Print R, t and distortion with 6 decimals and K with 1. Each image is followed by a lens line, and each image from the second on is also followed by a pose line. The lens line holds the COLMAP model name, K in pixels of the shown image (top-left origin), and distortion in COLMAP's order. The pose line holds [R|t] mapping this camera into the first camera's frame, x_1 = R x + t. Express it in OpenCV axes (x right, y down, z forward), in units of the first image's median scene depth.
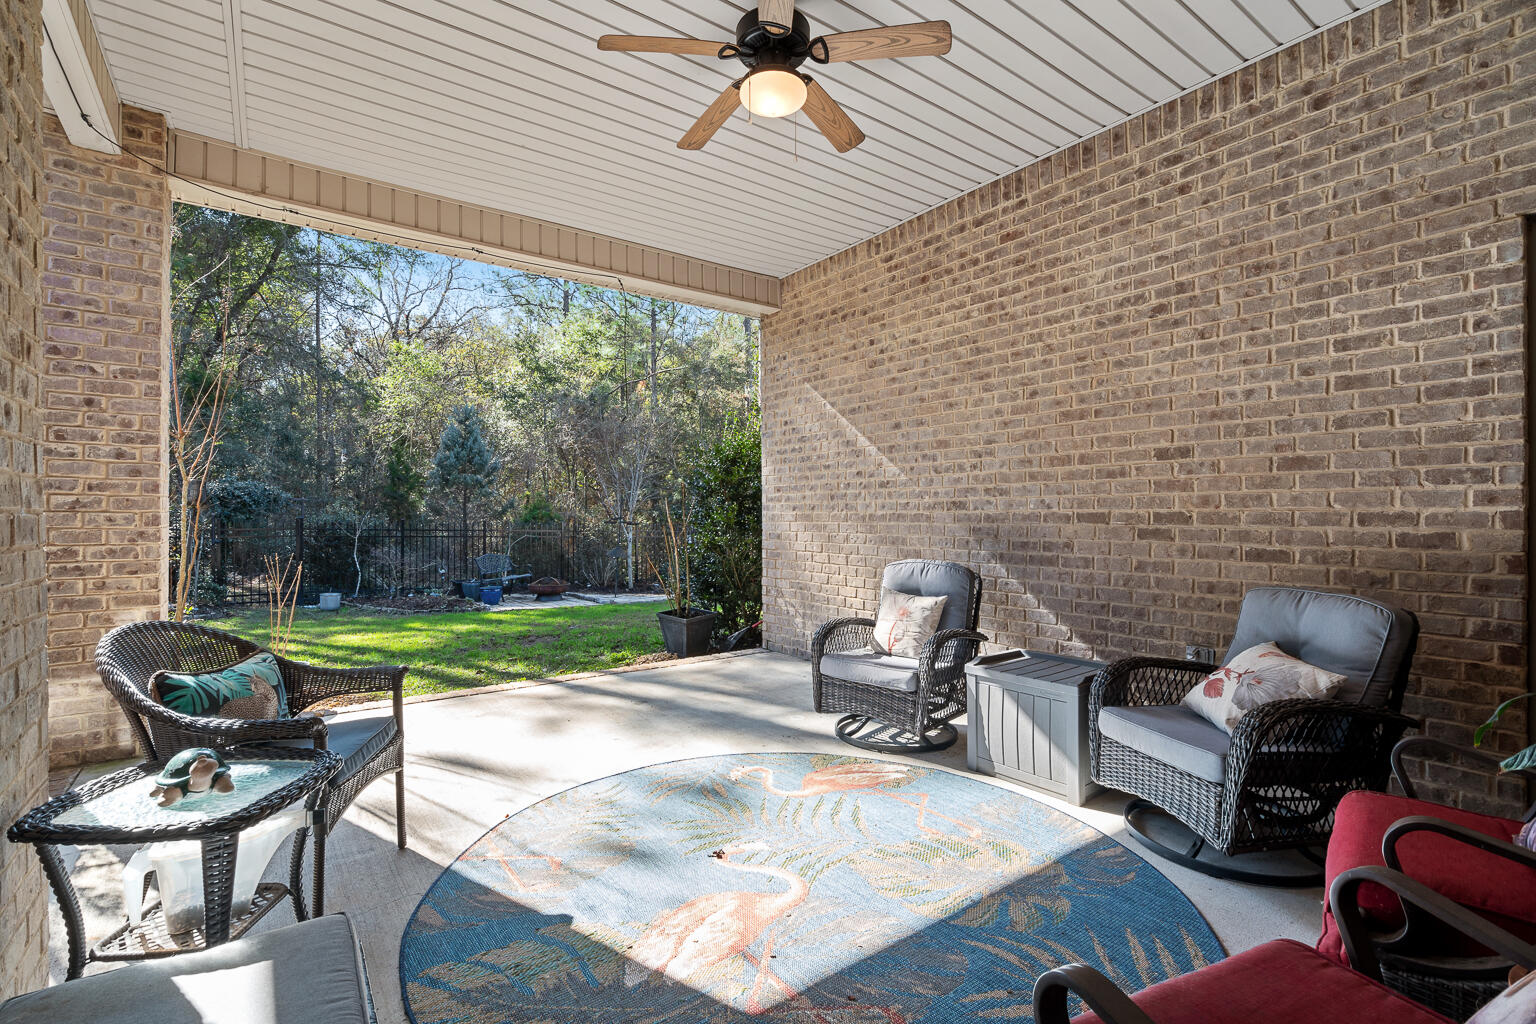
lens RADIAL K [[698.0, 0, 768.0], [0, 698.0, 512.0], [0, 0, 1]] dist [0.000934, 0.000136]
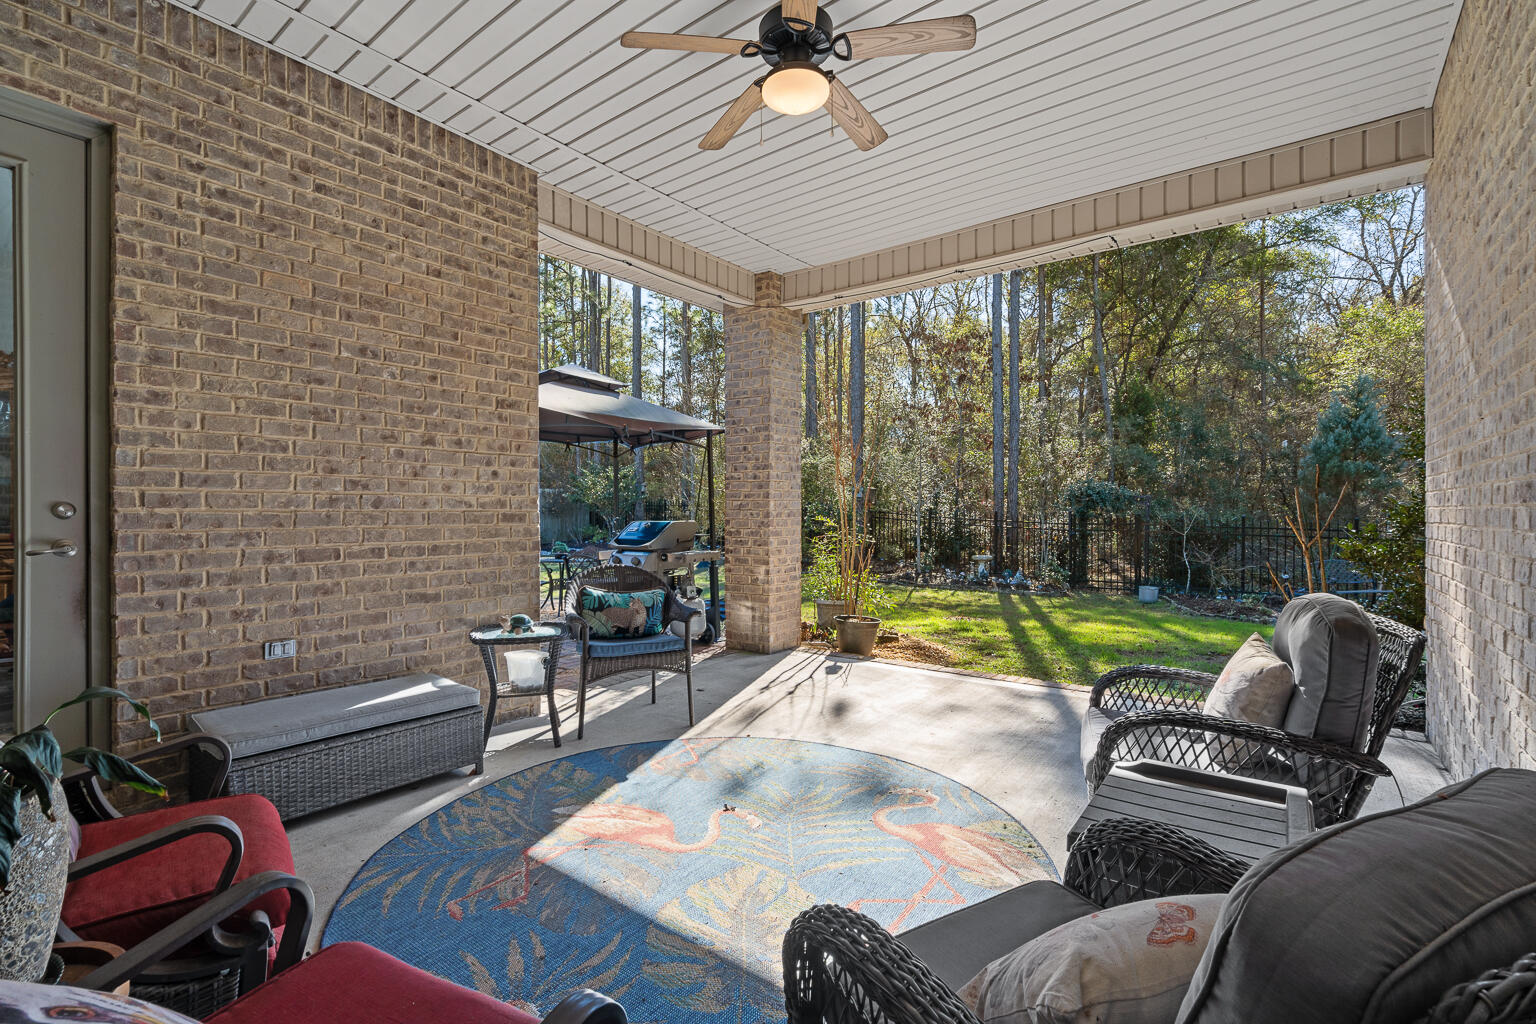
lens RADIAL K [[700.1, 0, 757.5], [0, 700.1, 511.2], [0, 0, 1]] dist [-0.001201, 0.000497]
pose [[0.275466, -0.000504, -0.961311, 0.791339], [0.003581, 0.999993, 0.000502, 0.002846], [0.961304, -0.003581, 0.275466, 0.553753]]
